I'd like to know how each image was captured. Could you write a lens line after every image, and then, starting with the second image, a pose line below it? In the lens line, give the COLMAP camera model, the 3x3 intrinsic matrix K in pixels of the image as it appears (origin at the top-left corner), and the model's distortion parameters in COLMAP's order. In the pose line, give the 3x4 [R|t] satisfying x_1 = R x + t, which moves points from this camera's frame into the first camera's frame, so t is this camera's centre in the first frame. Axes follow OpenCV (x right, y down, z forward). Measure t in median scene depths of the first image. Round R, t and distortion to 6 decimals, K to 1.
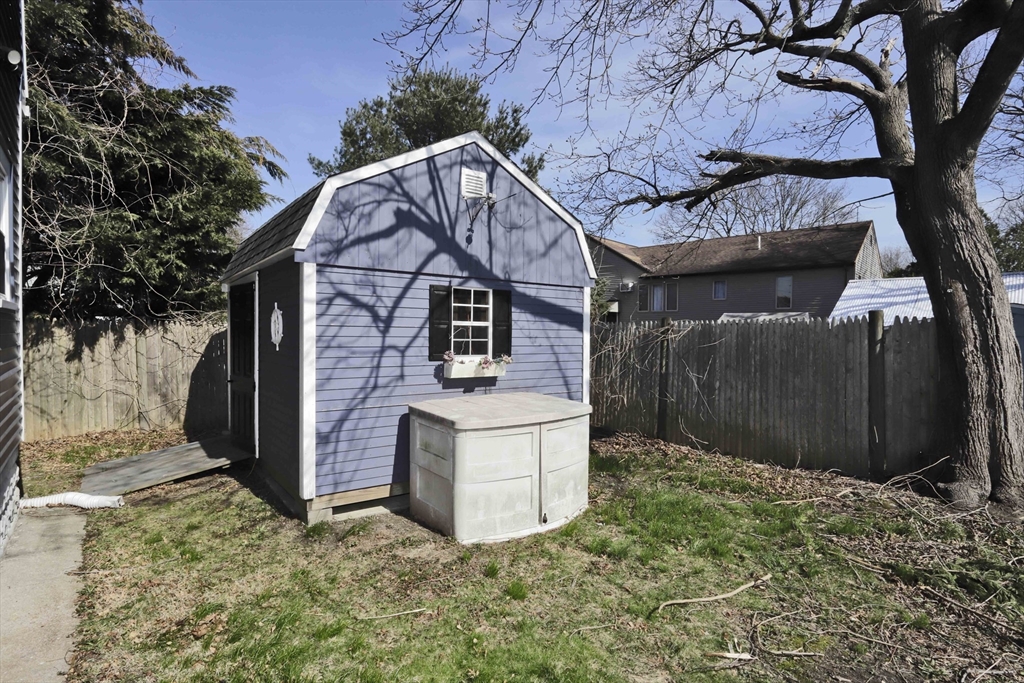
lens RADIAL K [[548.9, 0, 512.0], [0, 548.9, 341.5], [0, 0, 1]] dist [-0.005929, -0.001624]
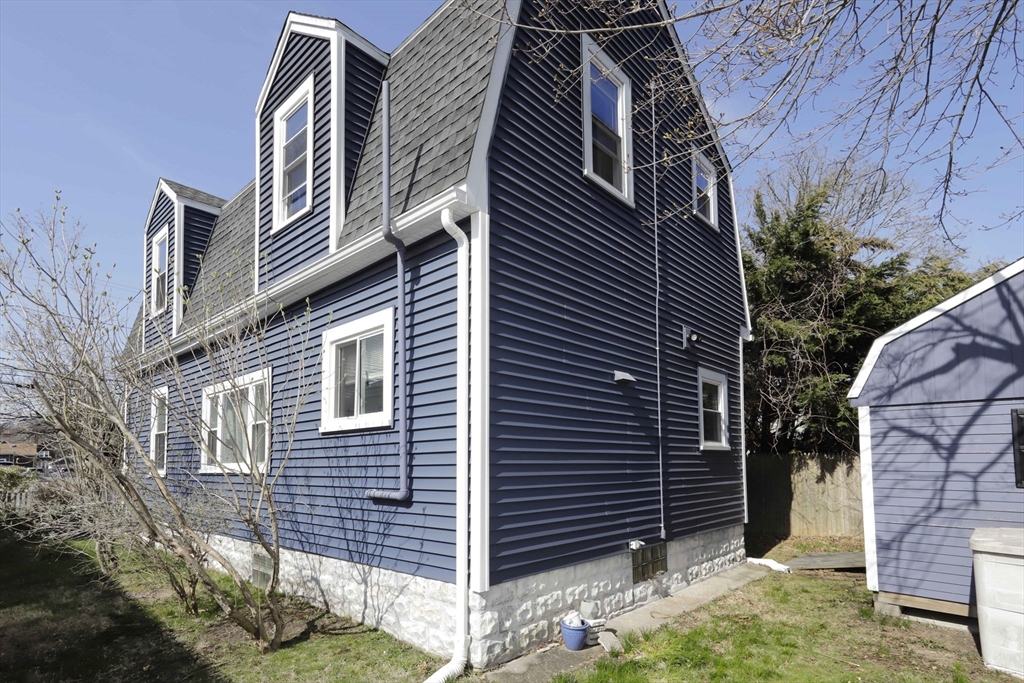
lens RADIAL K [[484.8, 0, 514.6], [0, 484.8, 344.9], [0, 0, 1]] dist [-0.003724, 0.001308]
pose [[0.161862, -0.241540, -0.956796, 0.621260], [-0.014679, 0.968885, -0.247075, 0.015330], [0.986704, 0.054037, 0.153280, -0.039907]]
